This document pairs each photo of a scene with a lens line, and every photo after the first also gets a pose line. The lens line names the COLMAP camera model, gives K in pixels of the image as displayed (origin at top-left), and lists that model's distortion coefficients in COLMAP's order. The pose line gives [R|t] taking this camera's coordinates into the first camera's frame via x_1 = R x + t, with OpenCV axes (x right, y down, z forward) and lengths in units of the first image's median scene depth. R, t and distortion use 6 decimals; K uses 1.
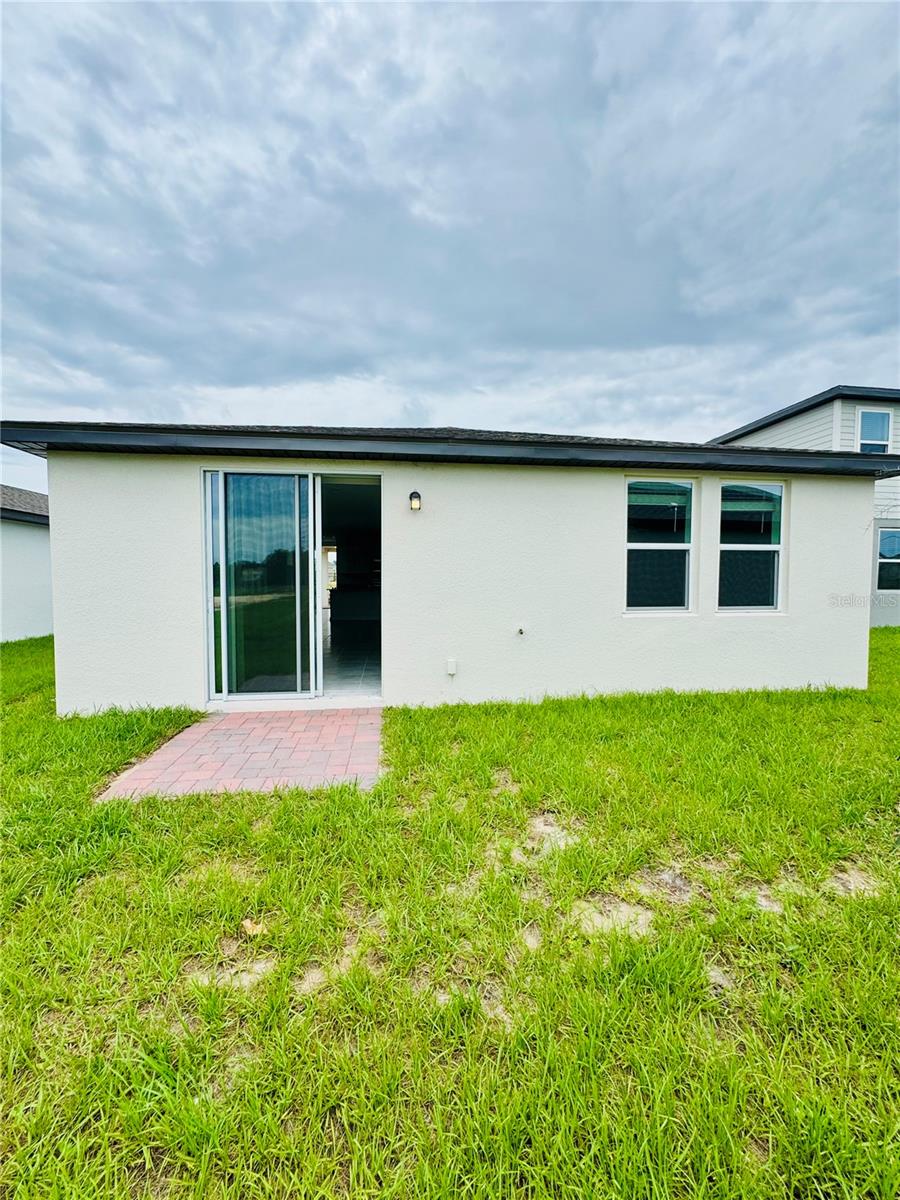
lens RADIAL K [[480.8, 0, 446.6], [0, 480.8, 598.6], [0, 0, 1]] dist [-0.001378, 0.000157]
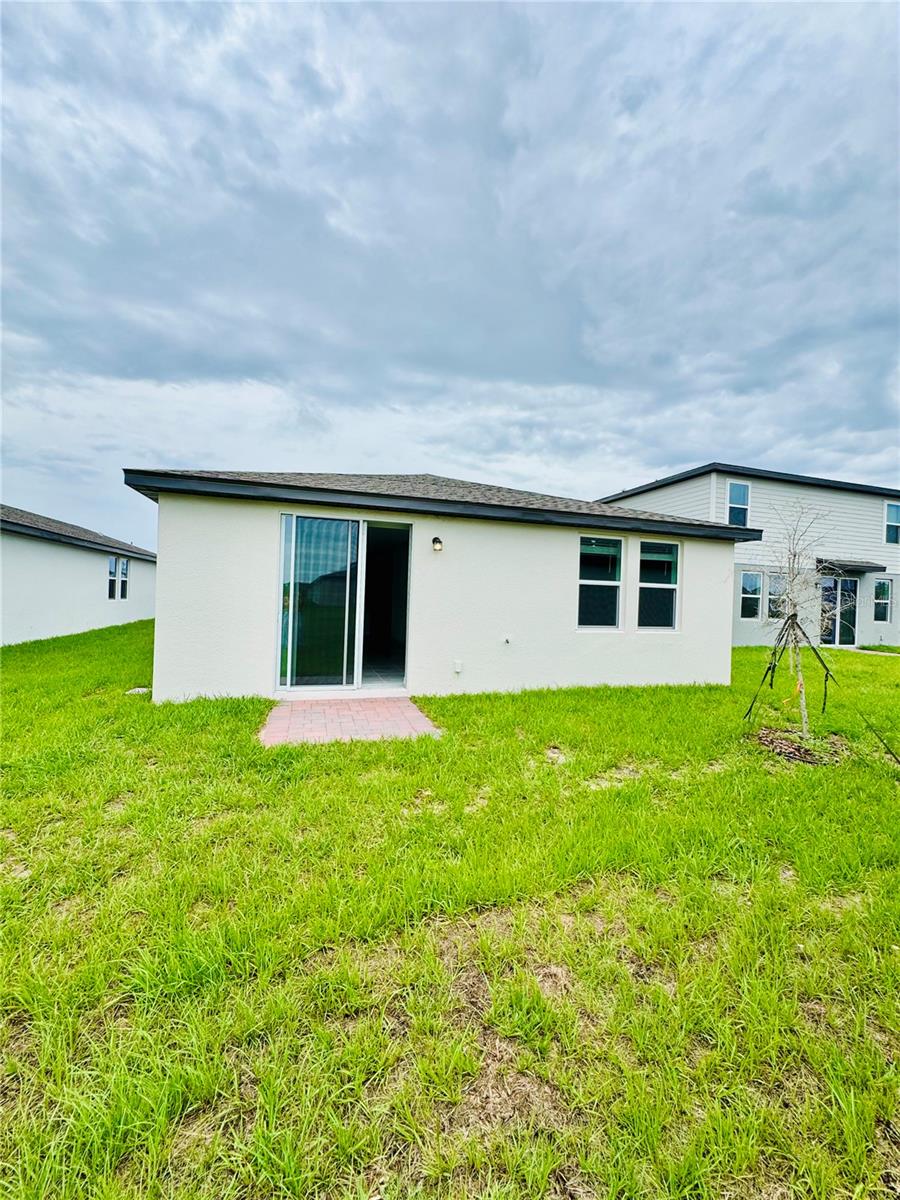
lens RADIAL K [[479.9, 0, 450.0], [0, 479.9, 600.0], [0, 0, 1]] dist [-0.003485, 0.000500]
pose [[0.983999, 0.029677, 0.175686, -0.254422], [-0.022954, 0.998929, -0.040173, 0.009406], [-0.176690, 0.035498, 0.983626, -0.328332]]
